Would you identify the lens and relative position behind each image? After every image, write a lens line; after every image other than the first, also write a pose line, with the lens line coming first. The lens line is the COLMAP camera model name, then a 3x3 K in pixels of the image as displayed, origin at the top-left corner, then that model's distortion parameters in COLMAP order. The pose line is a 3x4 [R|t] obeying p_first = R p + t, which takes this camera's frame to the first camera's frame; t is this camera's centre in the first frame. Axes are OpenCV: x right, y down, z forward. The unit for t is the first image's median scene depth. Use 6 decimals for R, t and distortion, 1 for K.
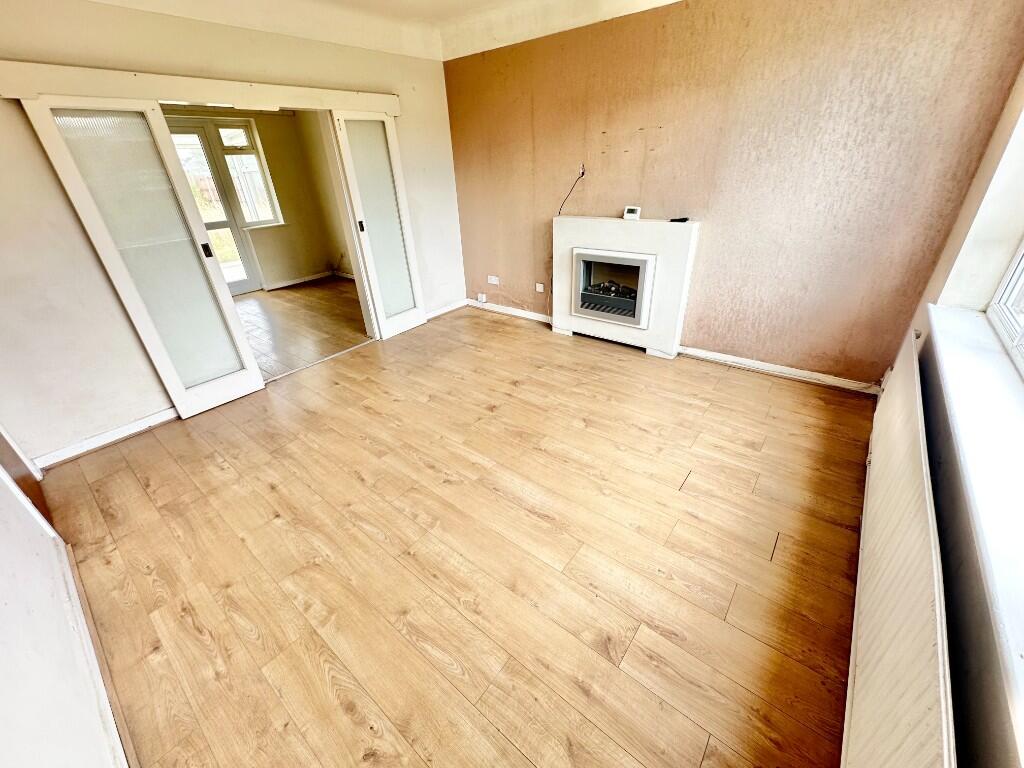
lens RADIAL K [[409.1, 0, 514.2], [0, 409.1, 386.6], [0, 0, 1]] dist [-0.003637, -0.000381]
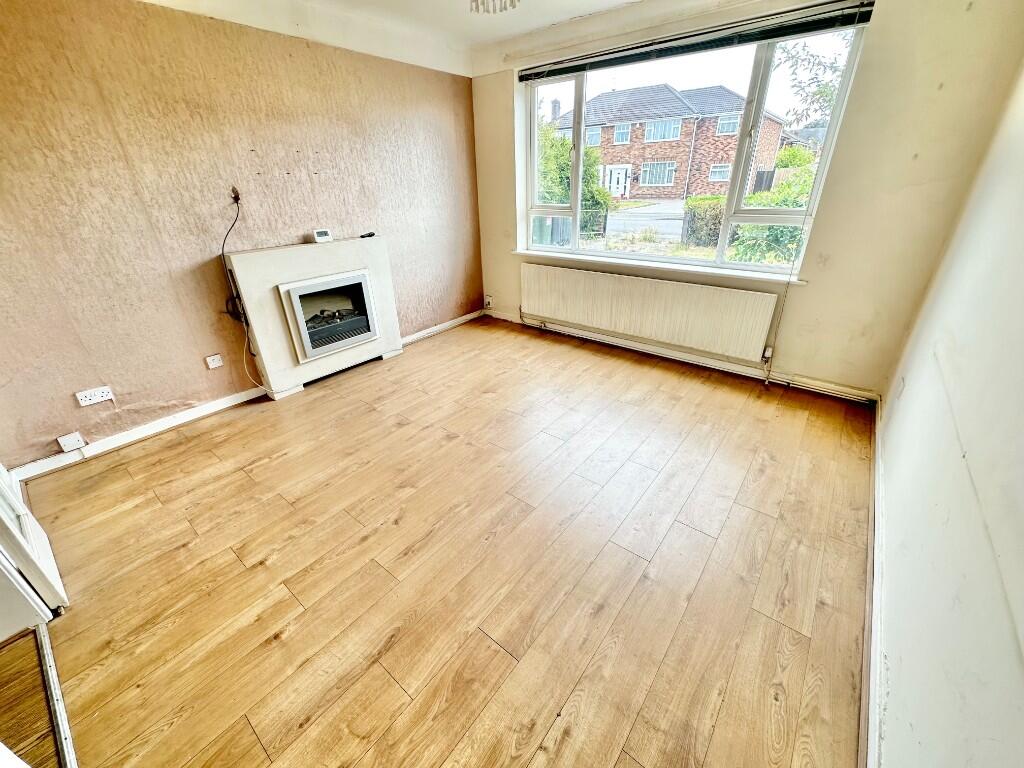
lens RADIAL K [[409.1, 0, 514.7], [0, 409.1, 384.5], [0, 0, 1]] dist [-0.003637, -0.000381]
pose [[-0.002713, -0.405872, 0.913926, -0.770162], [0.500398, 0.790724, 0.352643, -0.265387], [-0.865791, 0.458284, 0.200952, 0.585185]]
